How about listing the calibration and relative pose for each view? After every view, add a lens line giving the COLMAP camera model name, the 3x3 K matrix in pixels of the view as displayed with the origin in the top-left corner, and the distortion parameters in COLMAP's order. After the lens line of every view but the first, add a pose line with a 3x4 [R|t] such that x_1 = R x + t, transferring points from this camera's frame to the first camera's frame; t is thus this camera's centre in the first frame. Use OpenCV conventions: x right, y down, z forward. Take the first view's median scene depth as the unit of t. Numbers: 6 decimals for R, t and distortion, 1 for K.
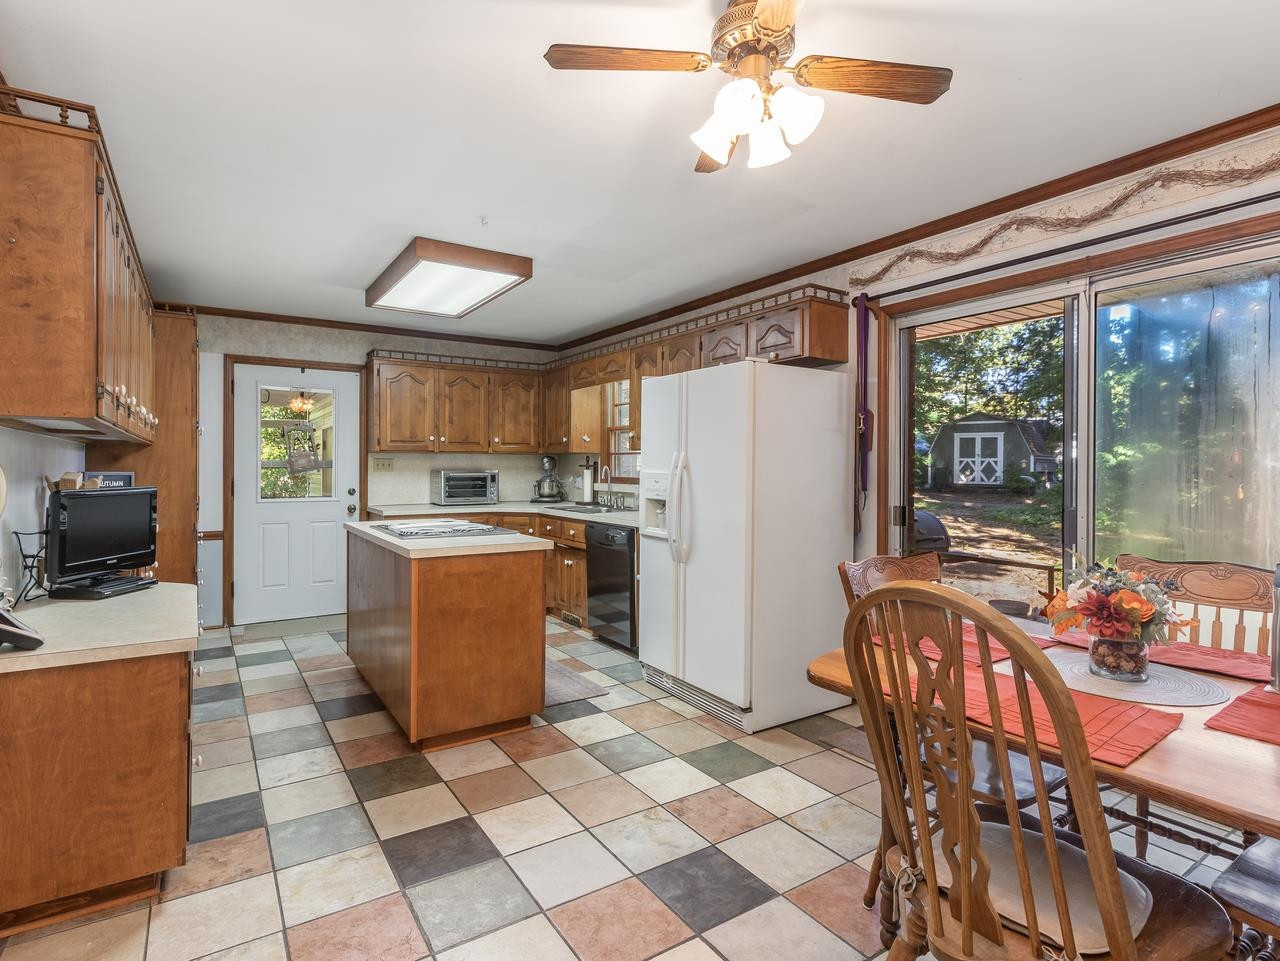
lens RADIAL K [[654.0, 0, 633.0], [0, 654.0, 480.3], [0, 0, 1]] dist [-0.002633, -0.001078]
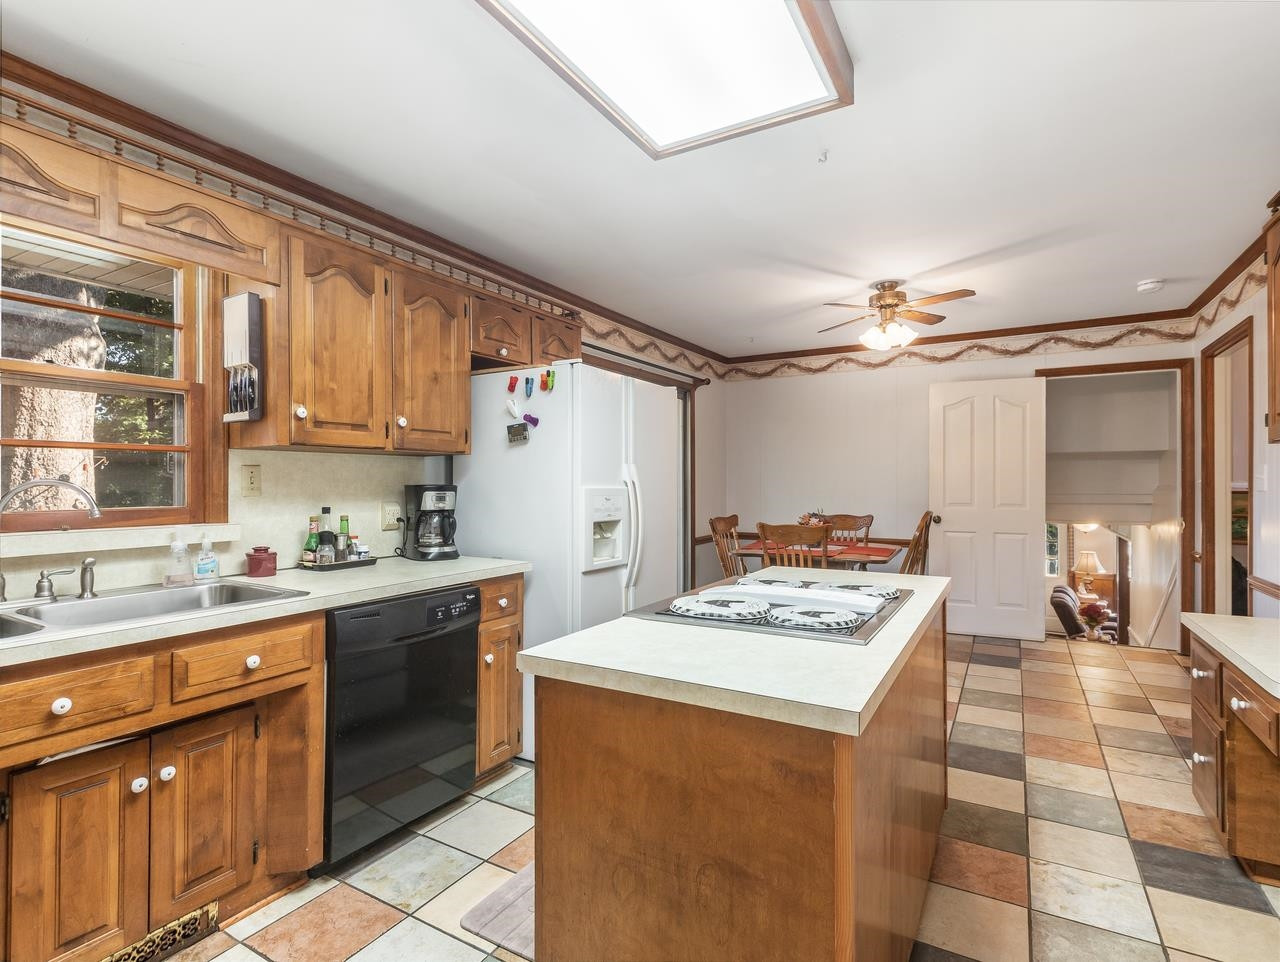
lens RADIAL K [[654.0, 0, 633.0], [0, 654.0, 480.8], [0, 0, 1]] dist [-0.002633, -0.001078]
pose [[-0.445915, -0.000560, 0.895075, -1.027494], [0.019503, 0.999756, 0.010341, -0.040909], [-0.894863, 0.022068, -0.445795, 1.944928]]
